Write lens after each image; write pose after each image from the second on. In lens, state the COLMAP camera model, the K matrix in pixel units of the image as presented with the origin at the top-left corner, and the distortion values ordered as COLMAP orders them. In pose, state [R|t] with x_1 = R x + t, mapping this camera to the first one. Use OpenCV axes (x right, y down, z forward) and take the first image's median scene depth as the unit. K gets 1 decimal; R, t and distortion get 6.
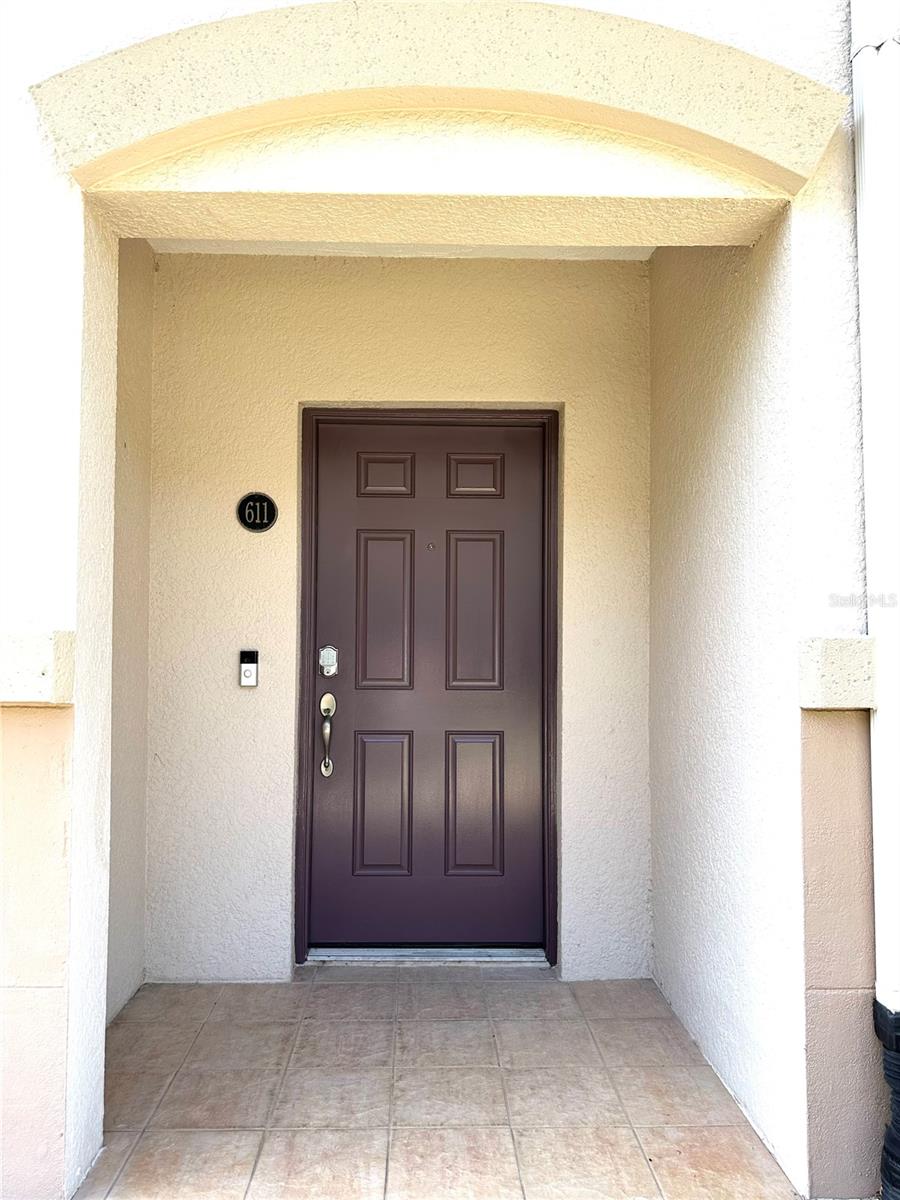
lens RADIAL K [[845.8, 0, 448.5], [0, 845.8, 600.3], [0, 0, 1]] dist [0.034057, 0.000809]
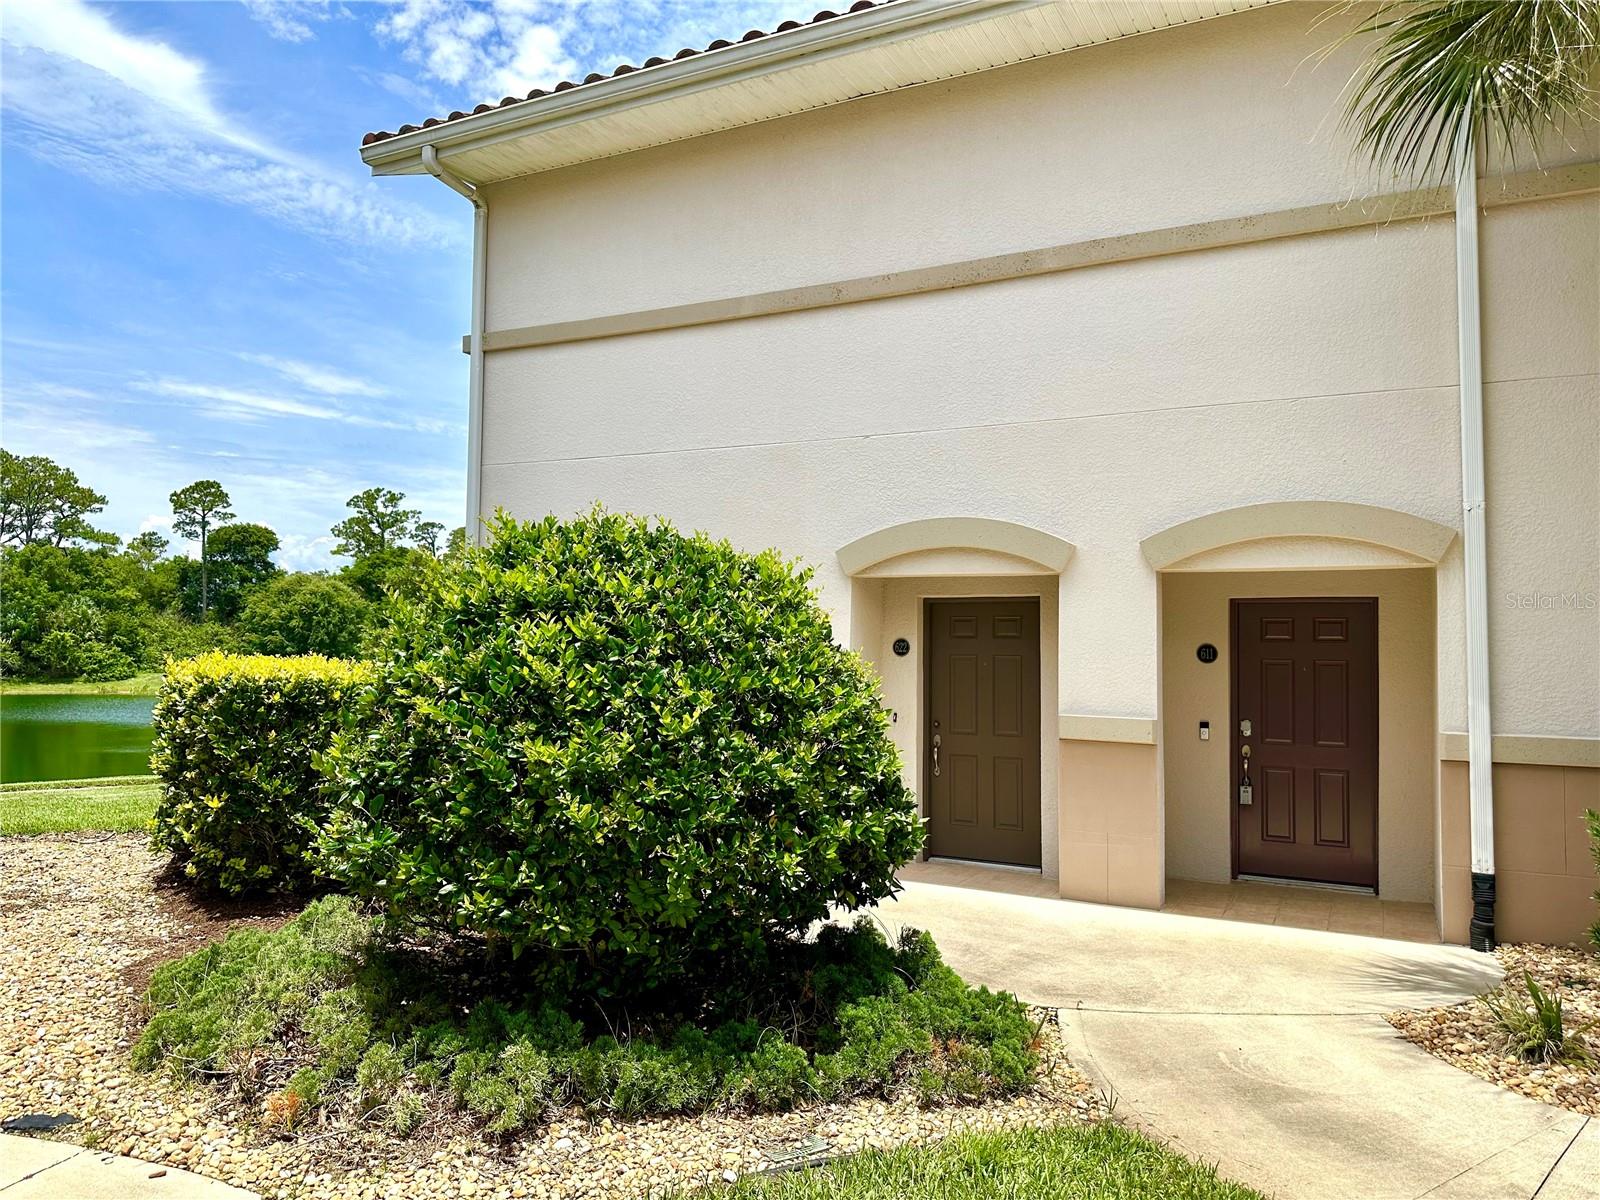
lens RADIAL K [[1127.8, 0, 800.3], [0, 1127.8, 601.1], [0, 0, 1]] dist [0.034057, 0.000809]
pose [[0.871114, -0.013956, -0.490882, 0.261144], [0.007910, 0.999865, -0.014389, -0.200162], [0.491017, 0.008652, 0.871107, -1.858853]]
